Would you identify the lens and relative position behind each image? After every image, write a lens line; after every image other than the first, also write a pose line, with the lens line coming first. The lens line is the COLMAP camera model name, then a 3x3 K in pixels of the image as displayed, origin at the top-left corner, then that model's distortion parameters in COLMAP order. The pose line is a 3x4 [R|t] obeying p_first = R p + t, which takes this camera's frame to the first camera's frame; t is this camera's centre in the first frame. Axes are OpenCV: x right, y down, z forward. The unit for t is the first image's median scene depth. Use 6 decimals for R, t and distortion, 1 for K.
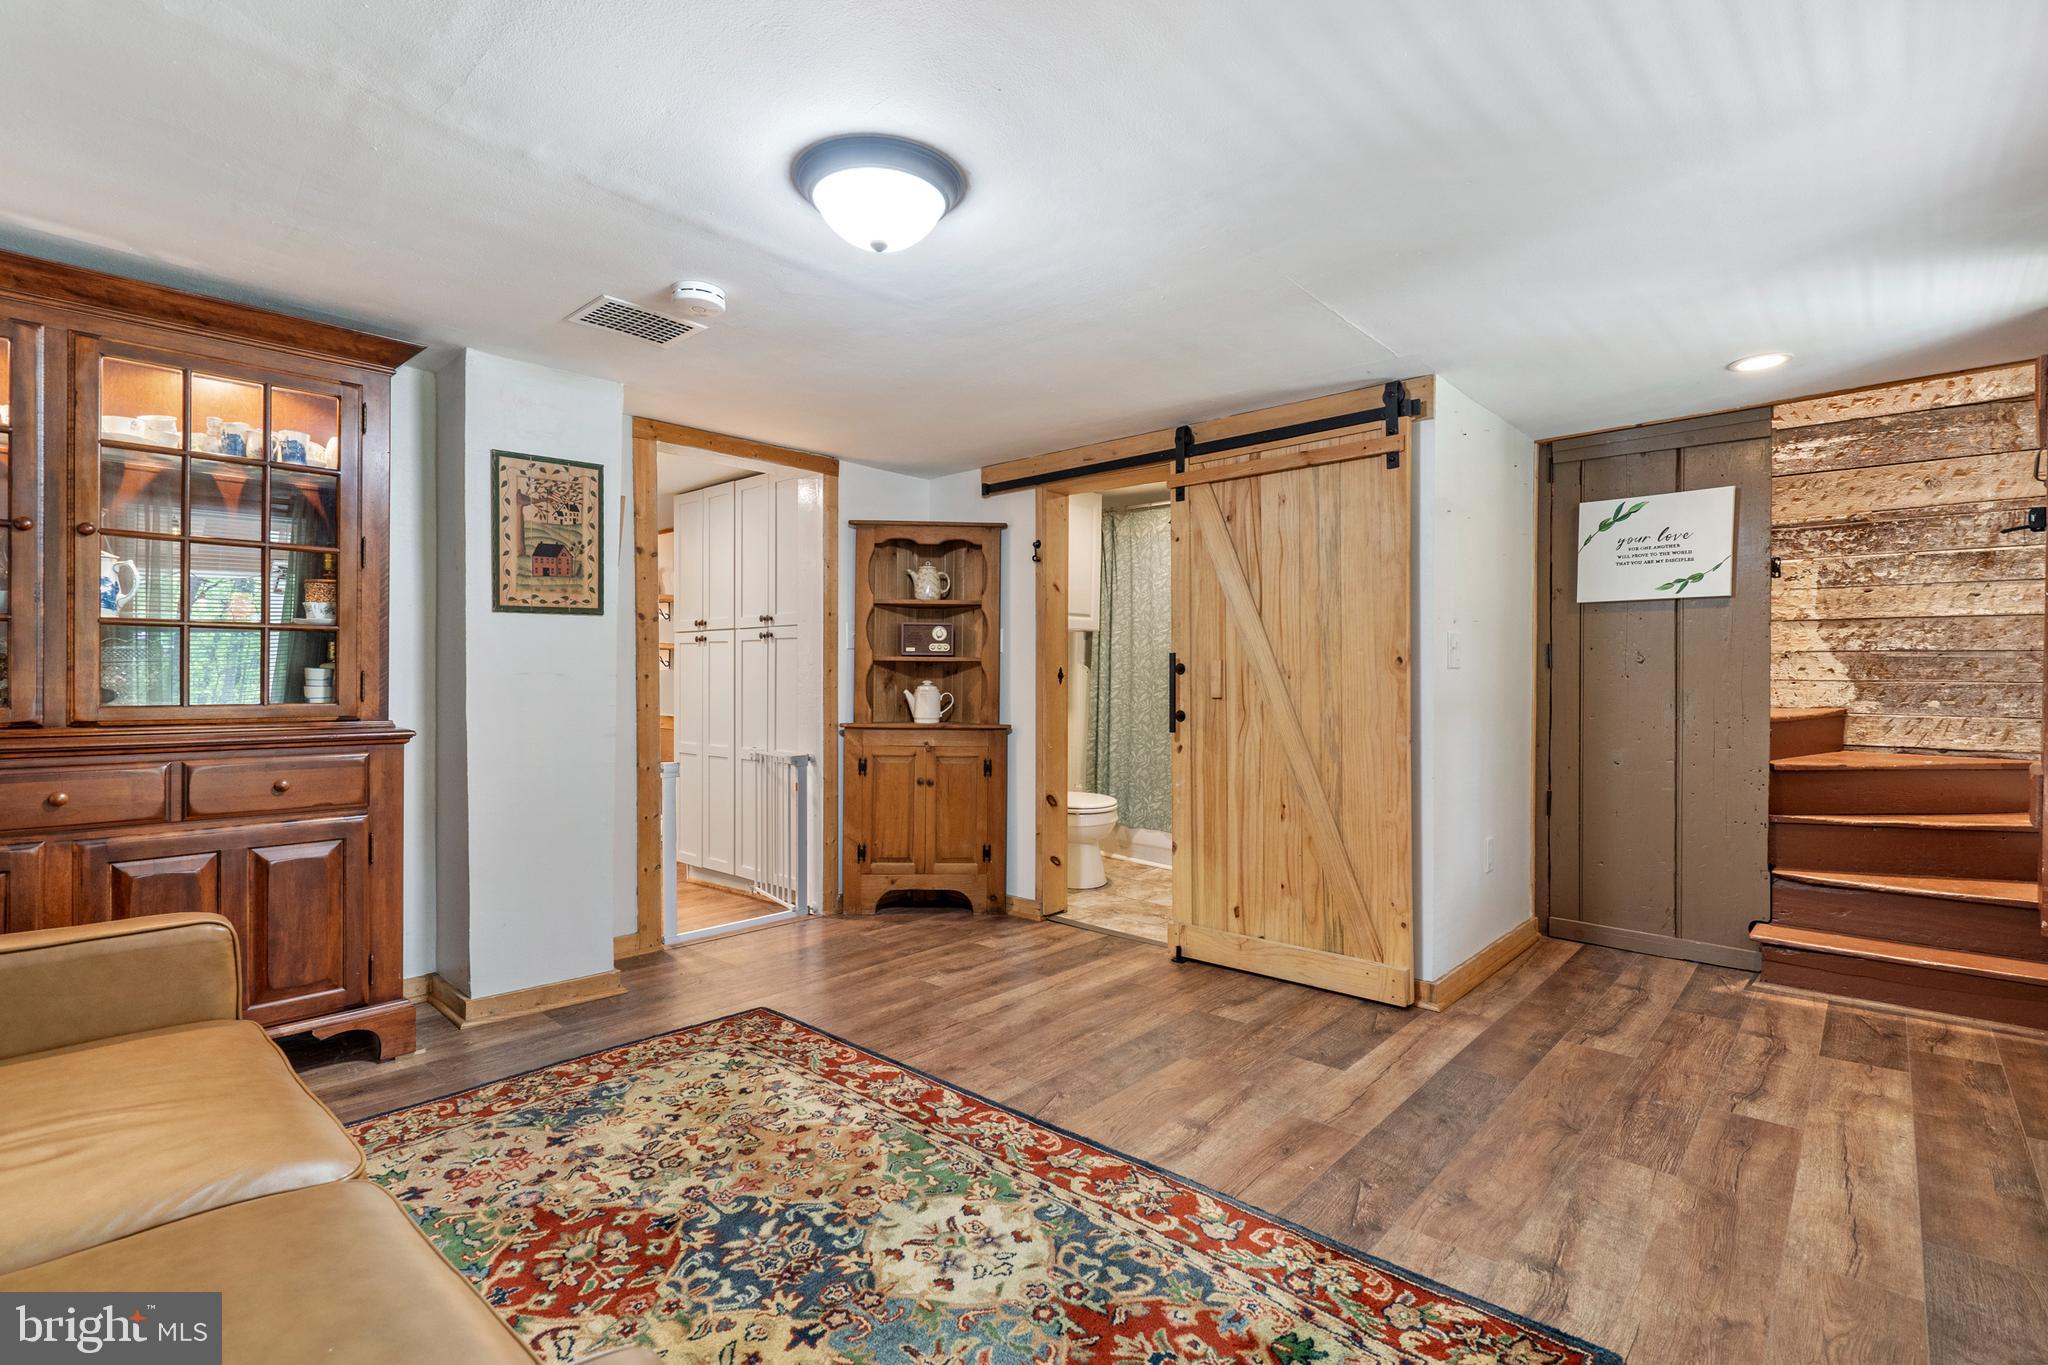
lens RADIAL K [[938.4, 0, 1007.0], [0, 938.4, 692.0], [0, 0, 1]] dist [-0.003249, 0.000615]
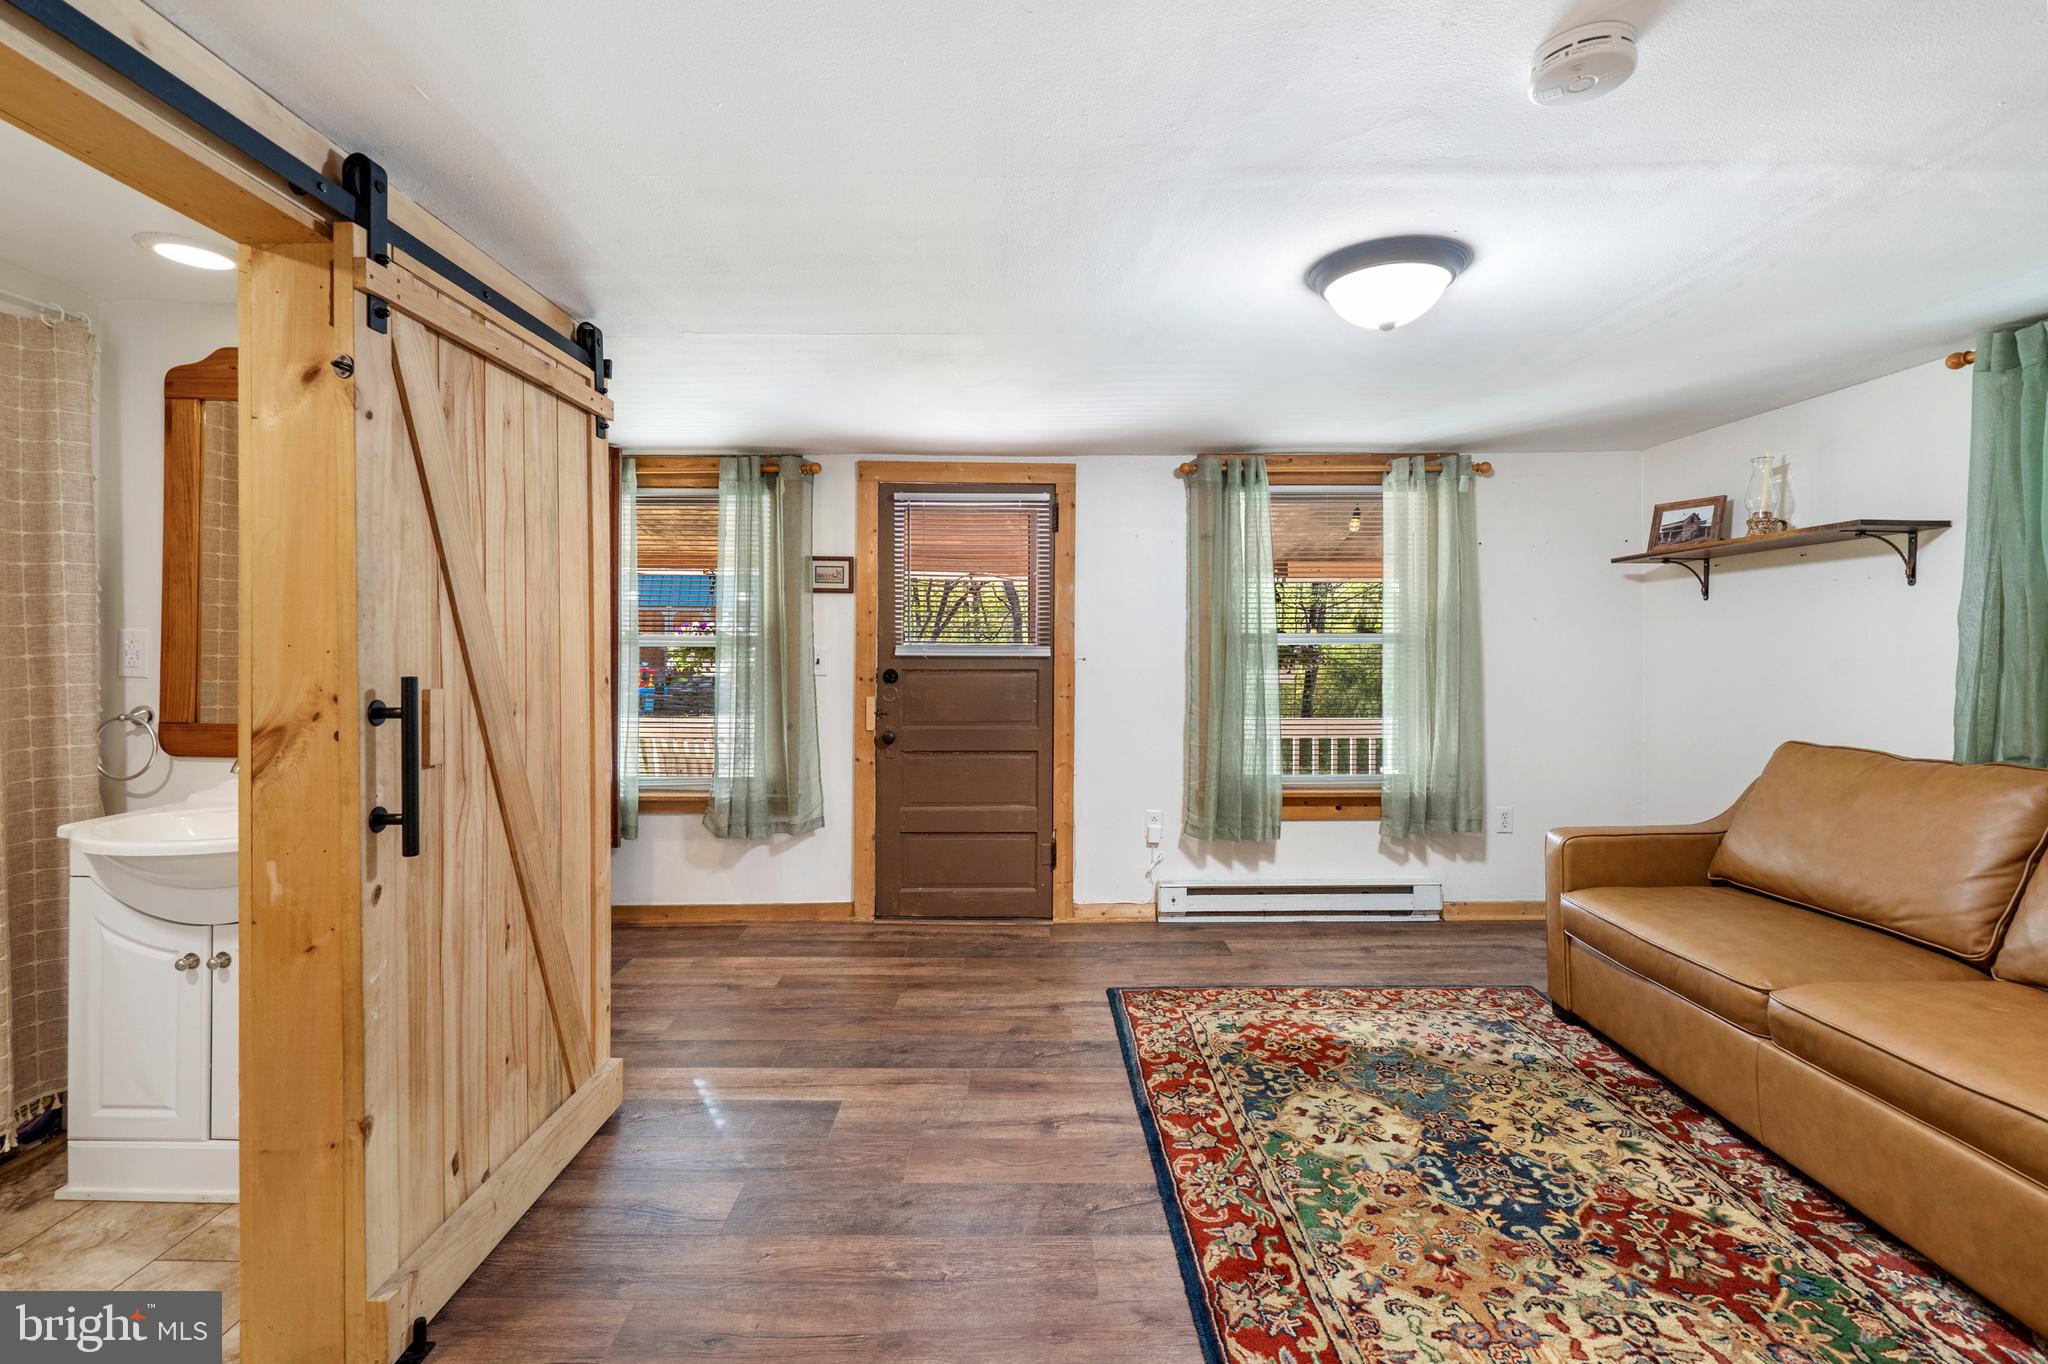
lens RADIAL K [[938.4, 0, 1008.5], [0, 938.4, 662.3], [0, 0, 1]] dist [-0.003249, 0.000615]
pose [[-0.677942, -0.011642, 0.735023, -0.672064], [0.010602, 0.999616, 0.025612, -0.111989], [-0.735039, 0.025156, -0.677559, 2.152487]]
